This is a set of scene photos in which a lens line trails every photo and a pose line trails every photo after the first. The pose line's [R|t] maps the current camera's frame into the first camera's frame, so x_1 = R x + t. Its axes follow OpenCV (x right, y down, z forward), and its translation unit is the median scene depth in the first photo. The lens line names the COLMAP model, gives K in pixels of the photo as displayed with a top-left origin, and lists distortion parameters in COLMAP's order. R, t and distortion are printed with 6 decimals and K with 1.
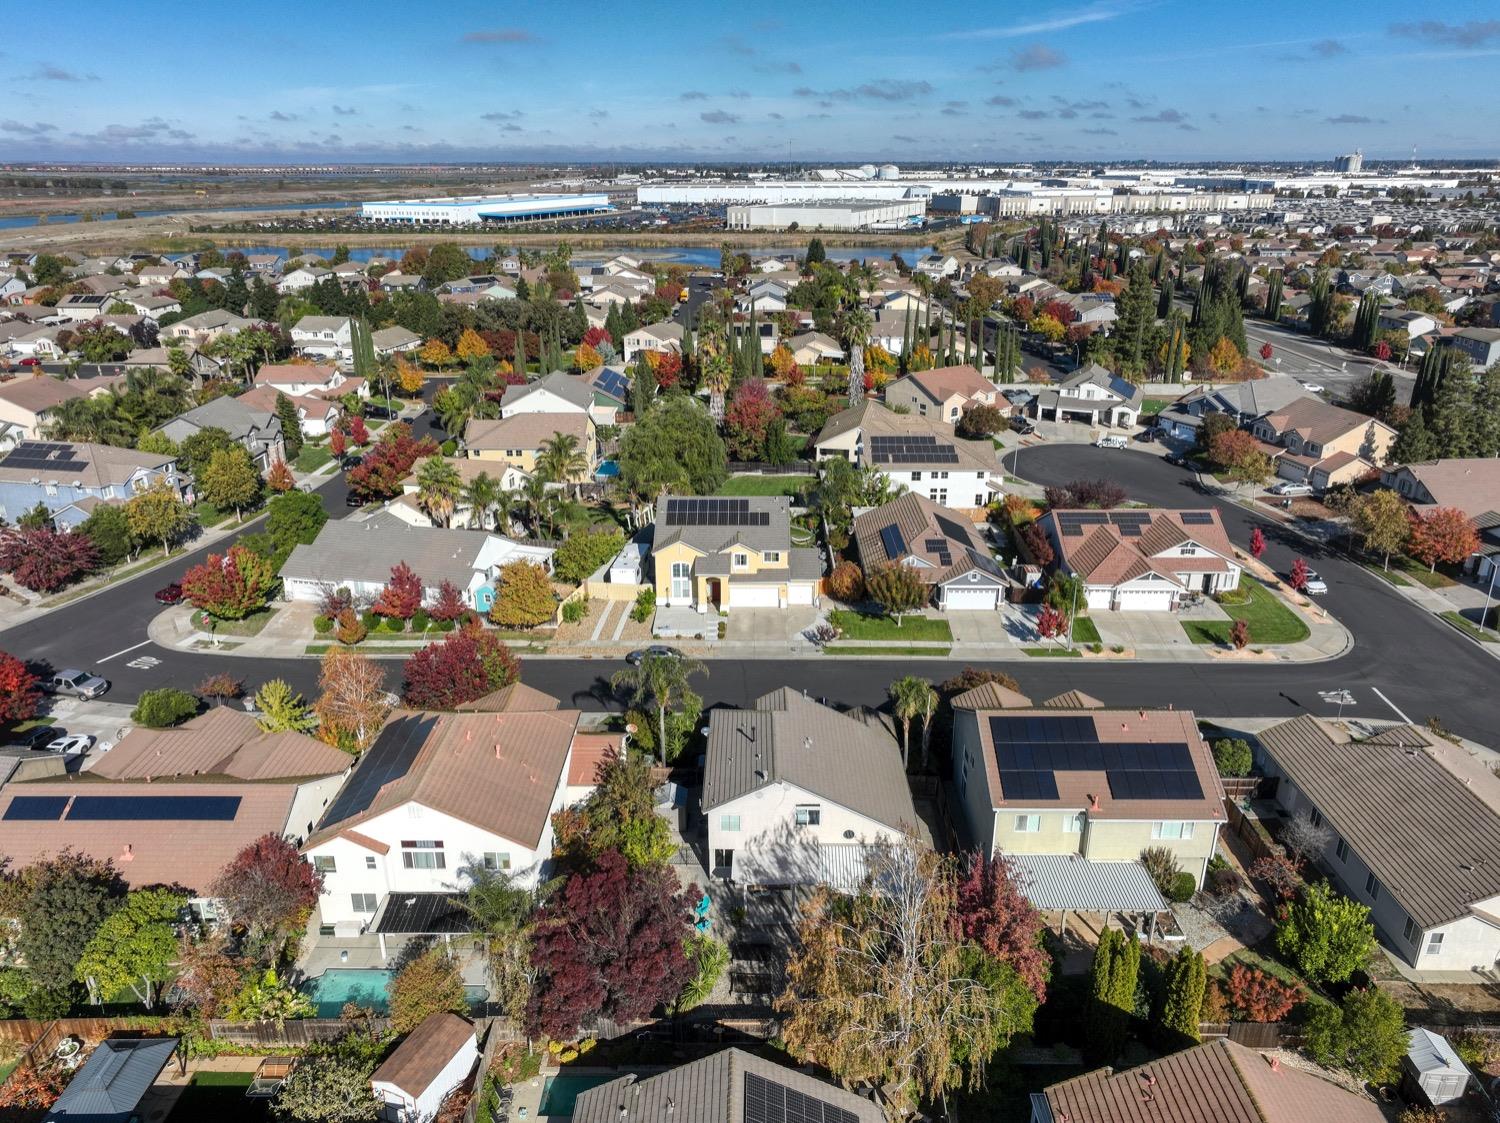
lens RADIAL K [[1061.5, 0, 750.0], [0, 1061.5, 561.5], [0, 0, 1]] dist [0.019788, -0.002491]
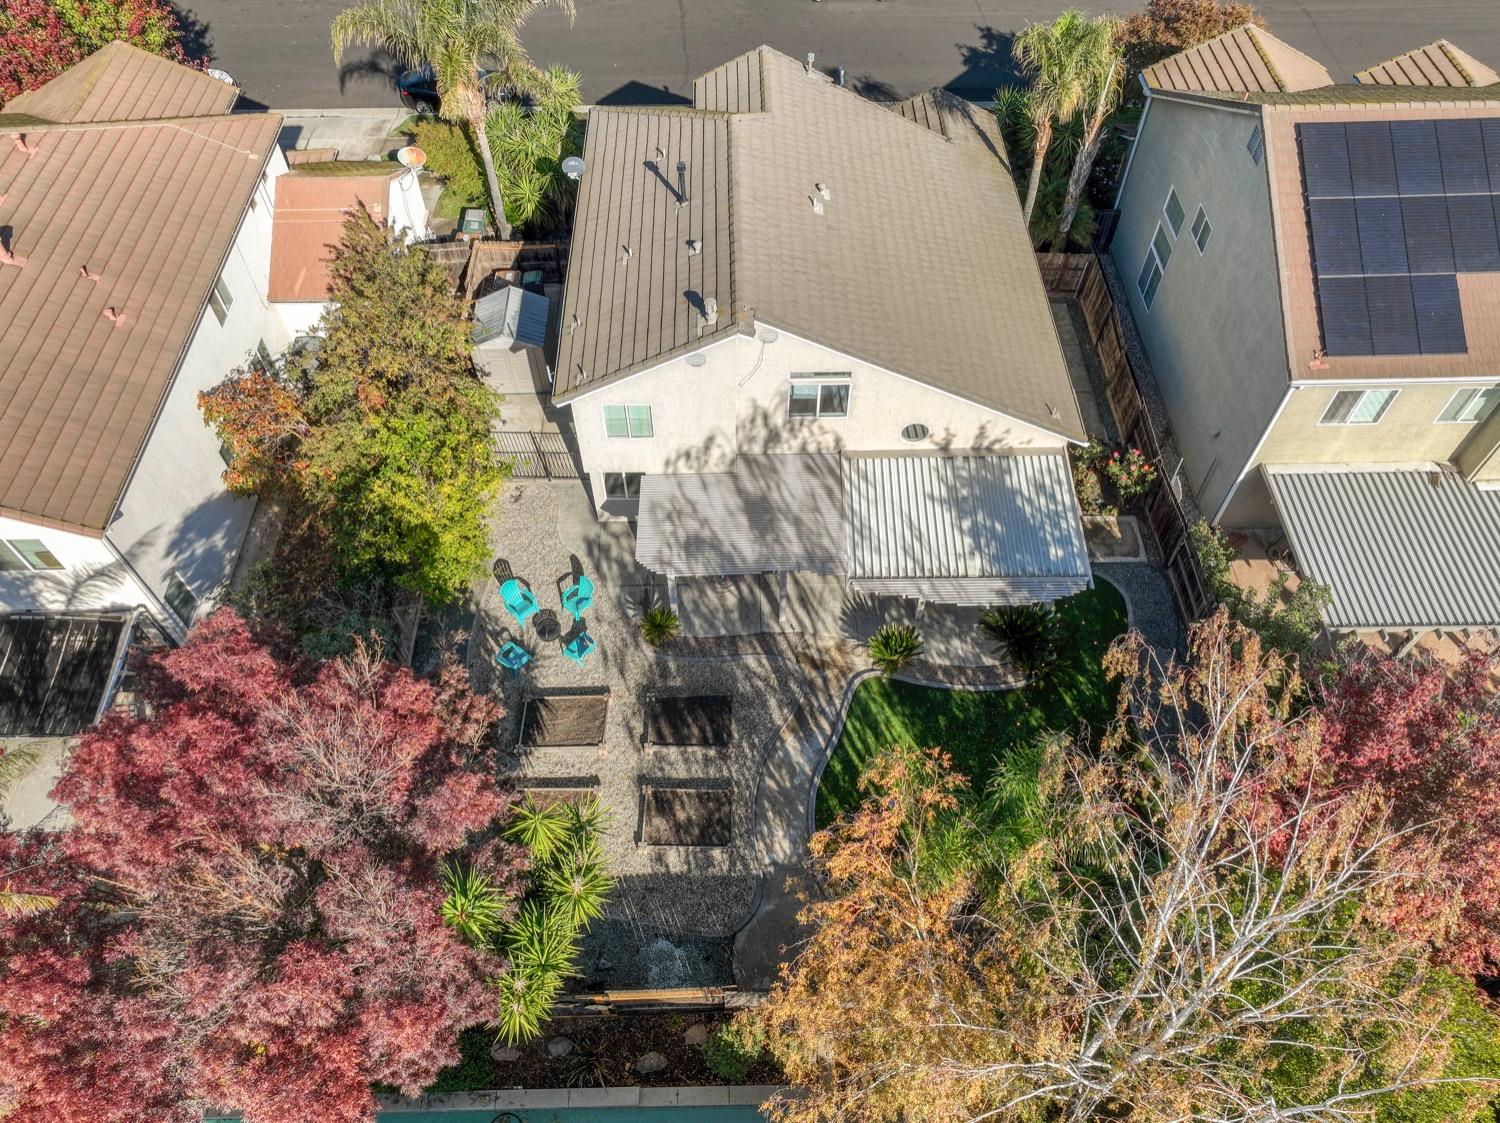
lens RADIAL K [[1061.5, 0, 750.0], [0, 1061.5, 561.5], [0, 0, 1]] dist [0.019788, -0.002491]
pose [[0.999656, -0.021569, 0.014921, 0.020138], [0.010111, 0.841874, 0.539580, 0.071995], [-0.024200, -0.539244, 0.841802, 0.620120]]
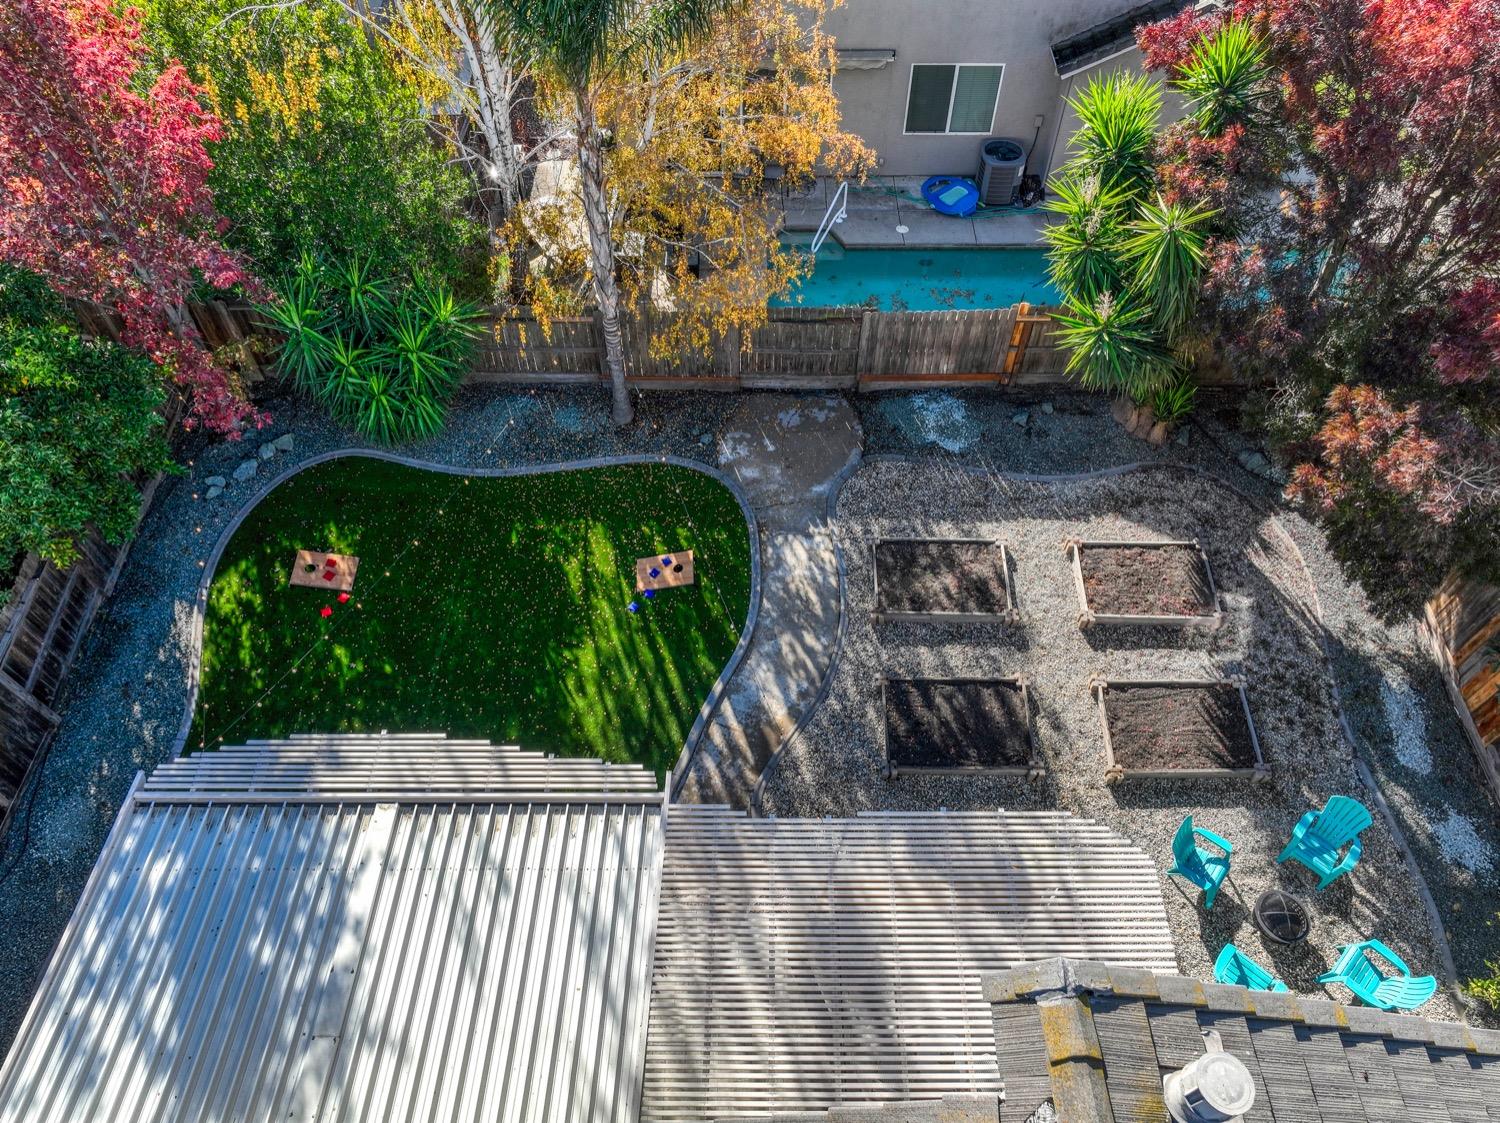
lens RADIAL K [[1061.5, 0, 750.0], [0, 1061.5, 561.5], [0, 0, 1]] dist [0.019788, -0.002491]
pose [[-0.999995, 0.002599, -0.001934, 0.047247], [-0.001204, 0.256086, 0.966653, 0.106550], [0.003008, 0.966650, -0.256082, 0.952866]]
